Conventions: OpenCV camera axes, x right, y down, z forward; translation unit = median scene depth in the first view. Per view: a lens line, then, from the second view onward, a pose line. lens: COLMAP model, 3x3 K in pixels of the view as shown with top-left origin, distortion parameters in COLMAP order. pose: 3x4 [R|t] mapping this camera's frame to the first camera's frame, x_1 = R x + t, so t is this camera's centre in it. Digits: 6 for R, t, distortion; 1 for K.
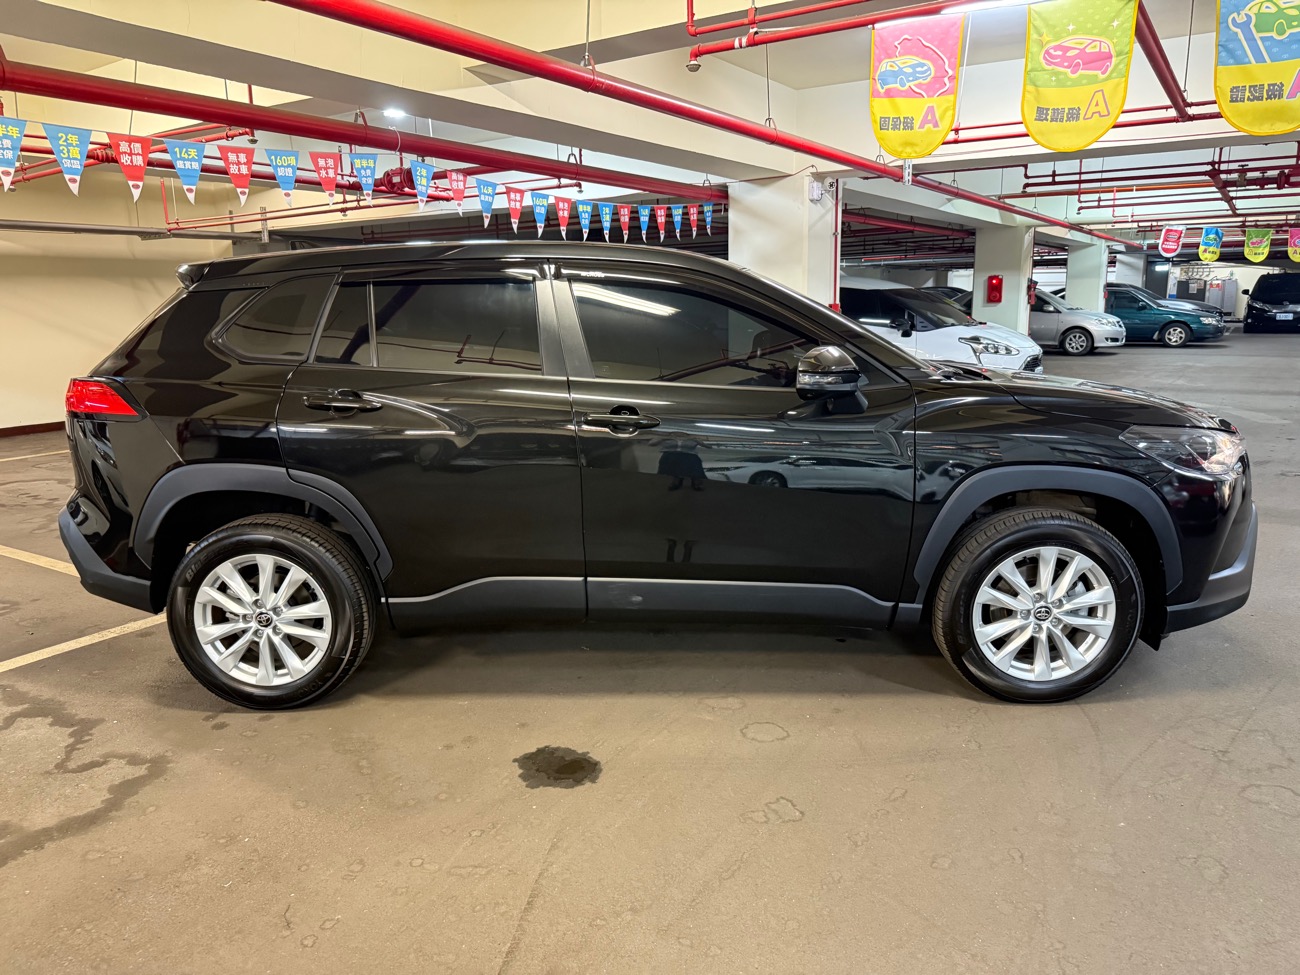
lens RADIAL K [[918.8, 0, 656.4], [0, 918.8, 458.7], [0, 0, 1]] dist [-0.000164, -0.004341]
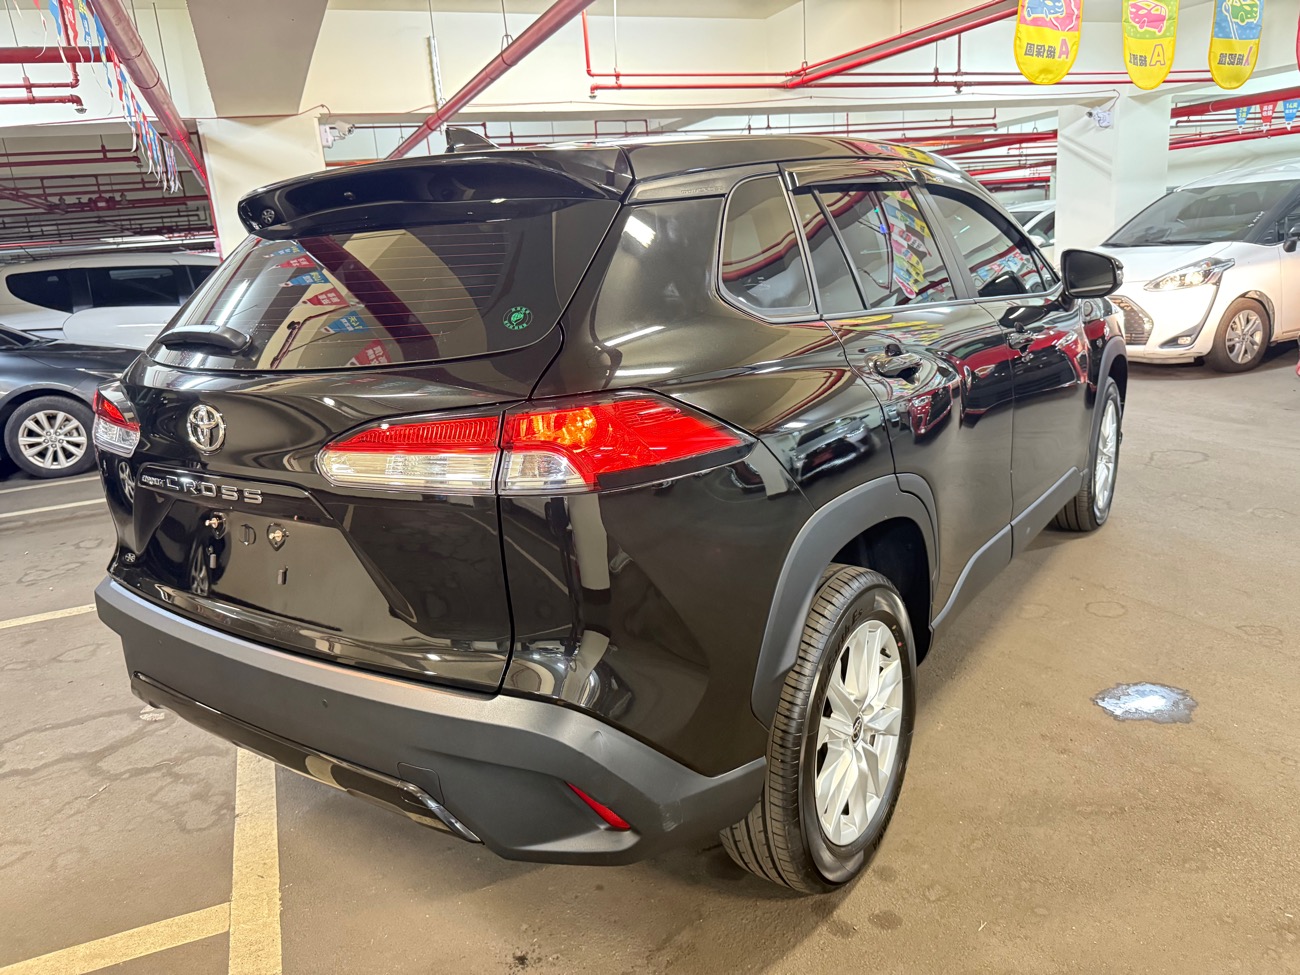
lens RADIAL K [[917.6, 0, 650.0], [0, 917.6, 487.5], [0, 0, 1]] dist [0.001886, -0.004985]
pose [[0.561439, -0.239755, 0.792025, -1.029941], [0.206906, 0.967380, 0.146168, -0.116790], [-0.801234, 0.081811, 0.592731, 0.779570]]
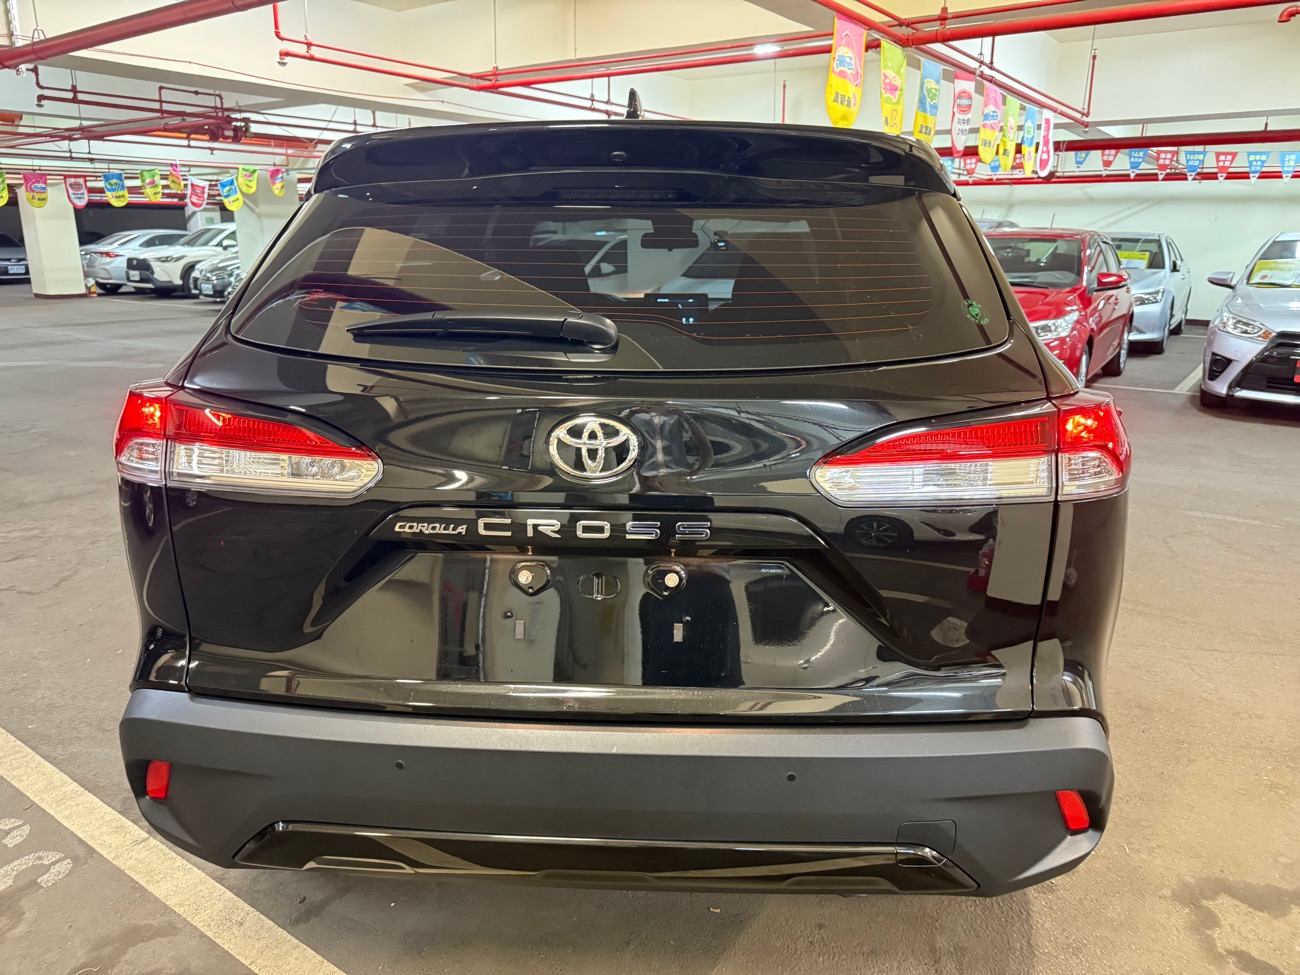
lens RADIAL K [[917.6, 0, 650.0], [0, 917.6, 487.5], [0, 0, 1]] dist [0.001886, -0.004985]
pose [[0.039034, -0.247652, 0.968062, -1.132050], [0.167393, 0.956731, 0.238004, -0.203214], [-0.985117, 0.152757, 0.078800, 1.269140]]
